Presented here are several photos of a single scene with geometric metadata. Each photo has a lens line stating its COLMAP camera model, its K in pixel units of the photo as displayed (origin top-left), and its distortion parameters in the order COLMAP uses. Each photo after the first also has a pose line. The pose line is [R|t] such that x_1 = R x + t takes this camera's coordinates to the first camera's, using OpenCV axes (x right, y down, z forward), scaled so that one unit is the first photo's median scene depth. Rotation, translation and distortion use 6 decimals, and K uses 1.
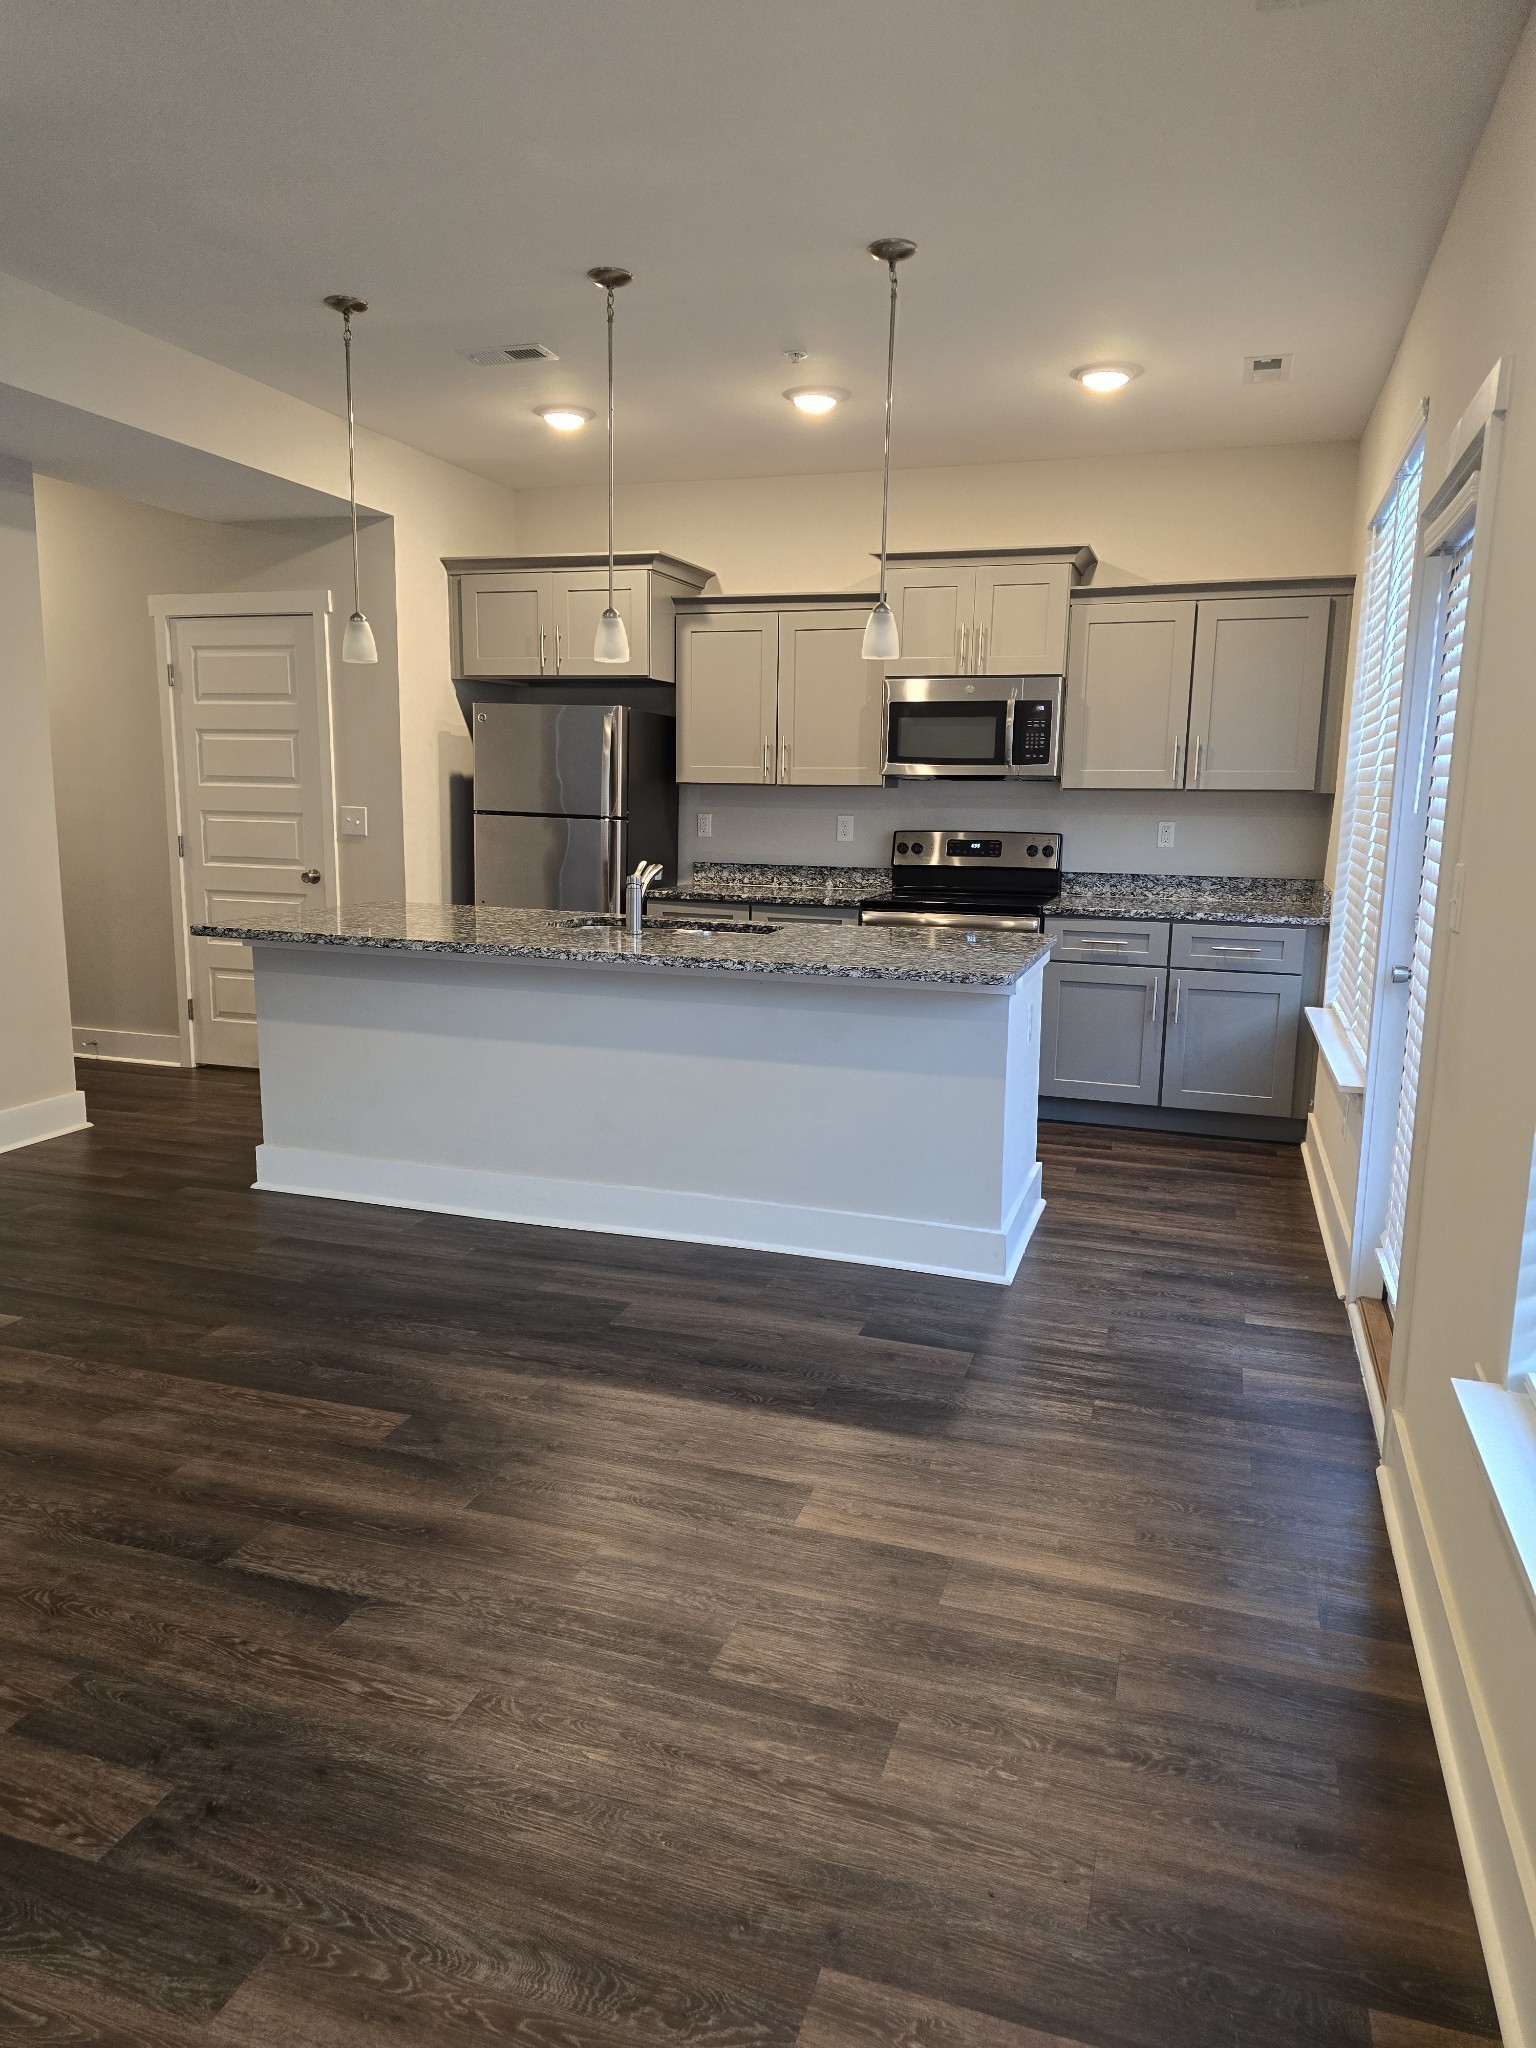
lens RADIAL K [[1369.8, 0, 756.7], [0, 1369.8, 1018.8], [0, 0, 1]] dist [0.114081, -0.163830]
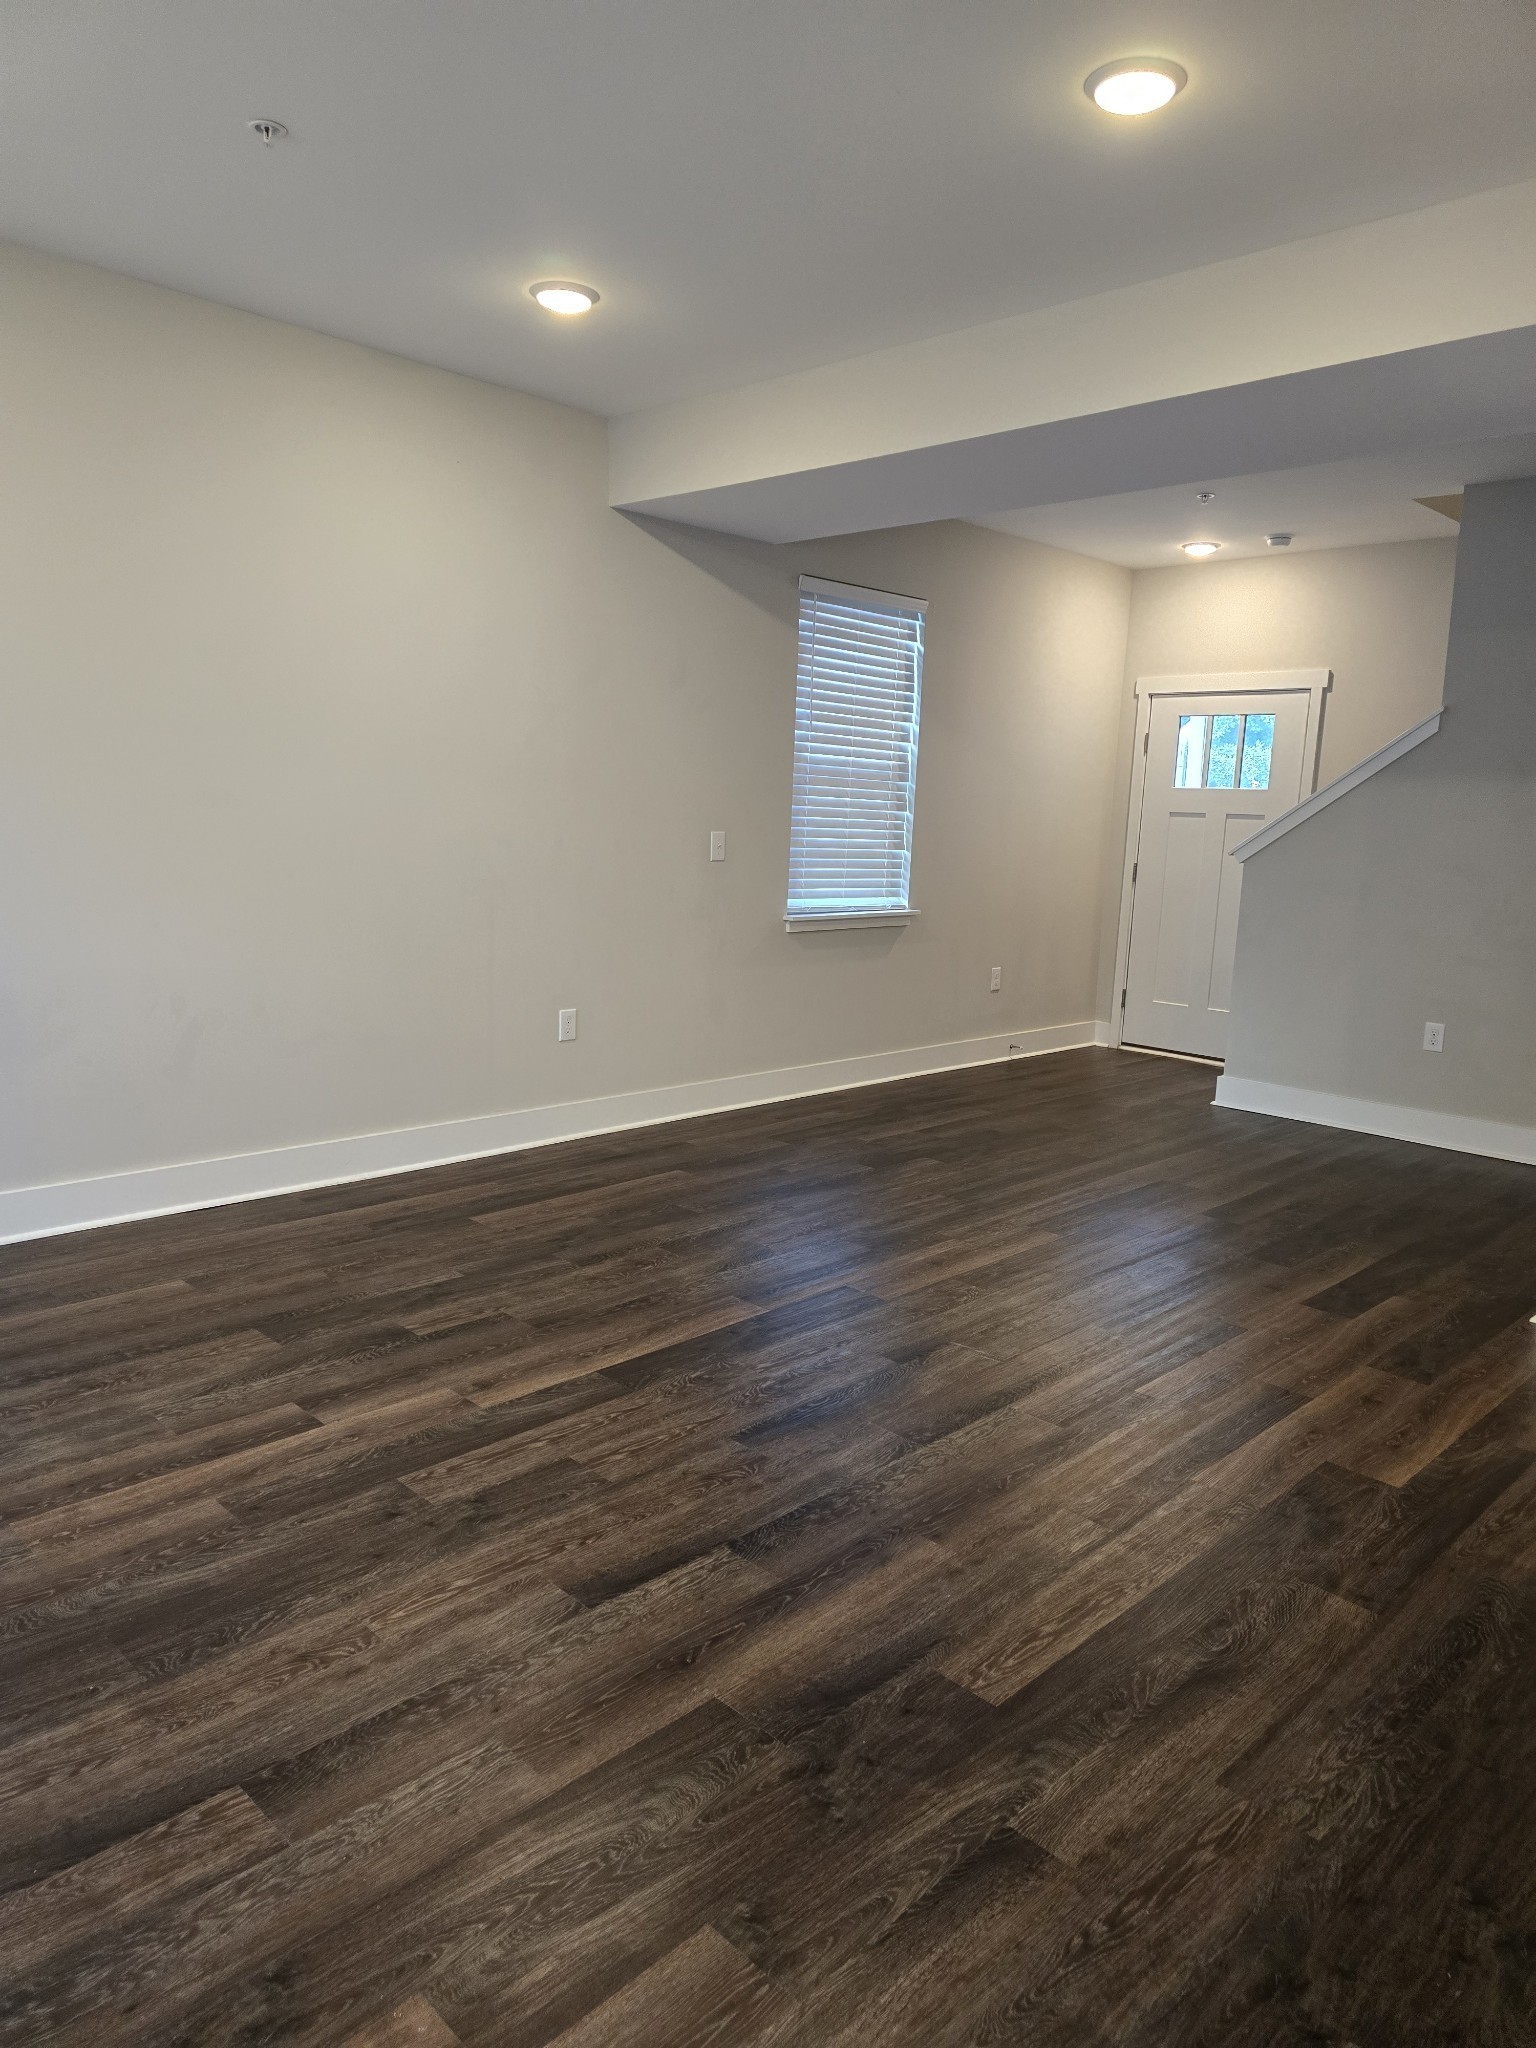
lens RADIAL K [[1375.4, 0, 762.1], [0, 1375.4, 1035.4], [0, 0, 1]] dist [0.086295, -0.099849]
pose [[-0.441586, 0.115471, -0.889757, 0.215395], [-0.199345, 0.954270, 0.222778, -0.094086], [0.874793, 0.275745, -0.398374, 0.594141]]
